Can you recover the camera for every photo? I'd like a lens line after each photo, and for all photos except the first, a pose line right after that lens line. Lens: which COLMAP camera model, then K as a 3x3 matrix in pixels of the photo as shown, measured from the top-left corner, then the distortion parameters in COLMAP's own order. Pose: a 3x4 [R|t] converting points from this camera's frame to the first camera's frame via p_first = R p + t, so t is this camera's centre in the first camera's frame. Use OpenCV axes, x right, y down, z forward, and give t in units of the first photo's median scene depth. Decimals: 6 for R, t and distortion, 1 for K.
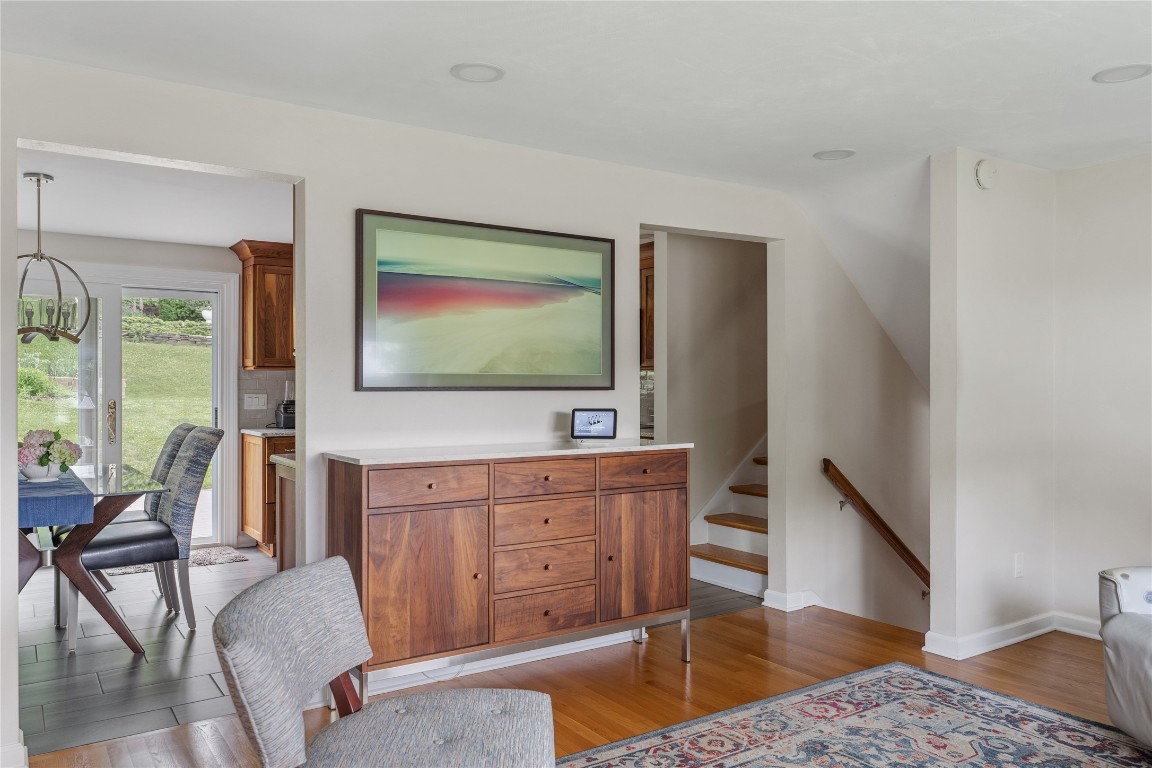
lens RADIAL K [[854.1, 0, 576.0], [0, 854.1, 384.0], [0, 0, 1]] dist [0.004822, 0.002874]
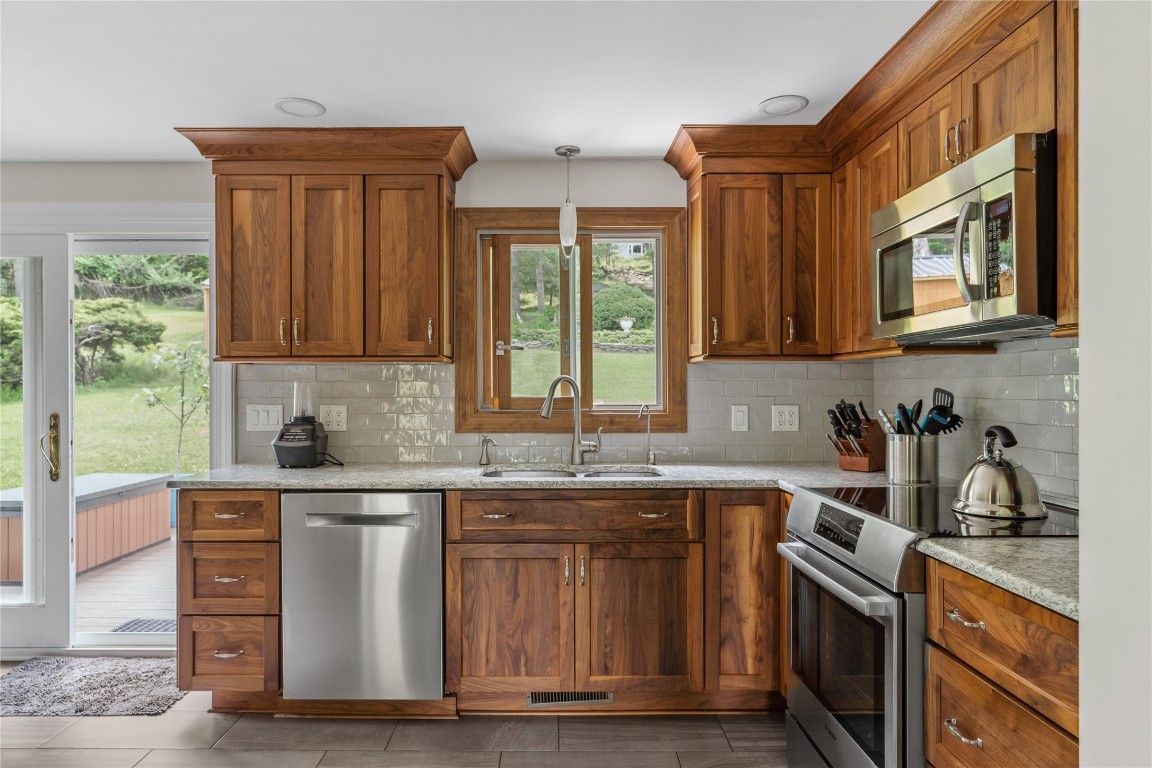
lens RADIAL K [[729.0, 0, 554.9], [0, 729.0, 386.8], [0, 0, 1]] dist [-0.003543, -0.000330]
pose [[0.829510, -0.002622, -0.558486, 0.077290], [0.002230, 0.999997, -0.001383, 0.000423], [0.558488, -0.000098, 0.829513, 0.719889]]
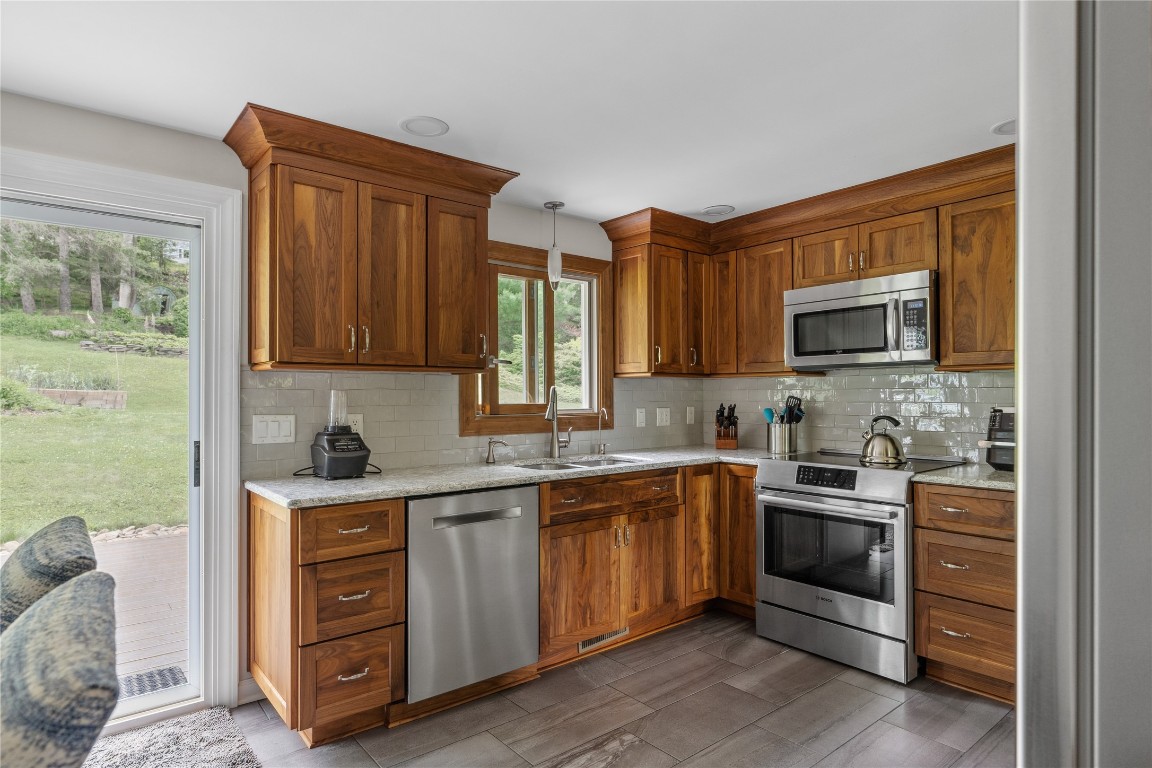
lens RADIAL K [[637.7, 0, 581.7], [0, 637.7, 387.6], [0, 0, 1]] dist [-0.003137, -0.000144]
pose [[0.994766, -0.001943, 0.102161, -0.229409], [0.003041, 0.999939, -0.010592, -0.000867], [-0.102134, 0.010847, 0.994711, 0.596977]]
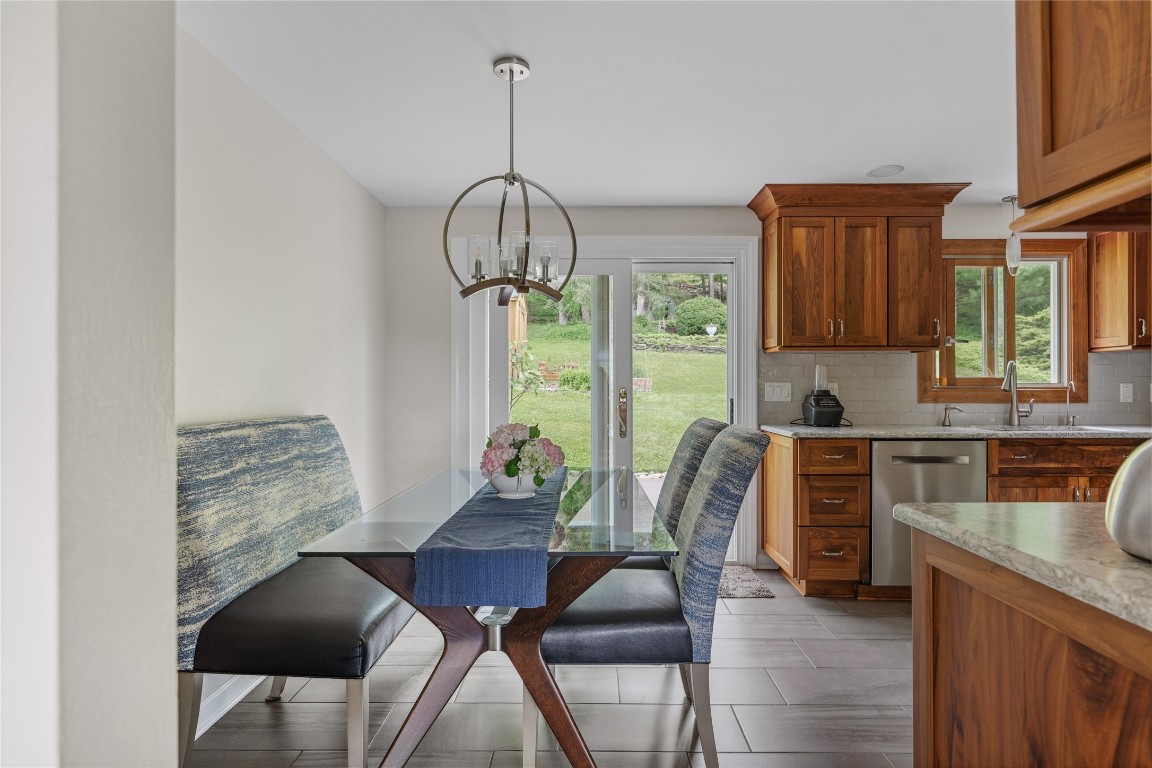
lens RADIAL K [[637.7, 0, 581.7], [0, 637.7, 387.6], [0, 0, 1]] dist [-0.003137, -0.000144]
pose [[0.823678, 0.000115, -0.567057, -0.191321], [0.001107, 0.999998, 0.001811, 0.015881], [0.567056, -0.002120, 0.823676, 0.408064]]
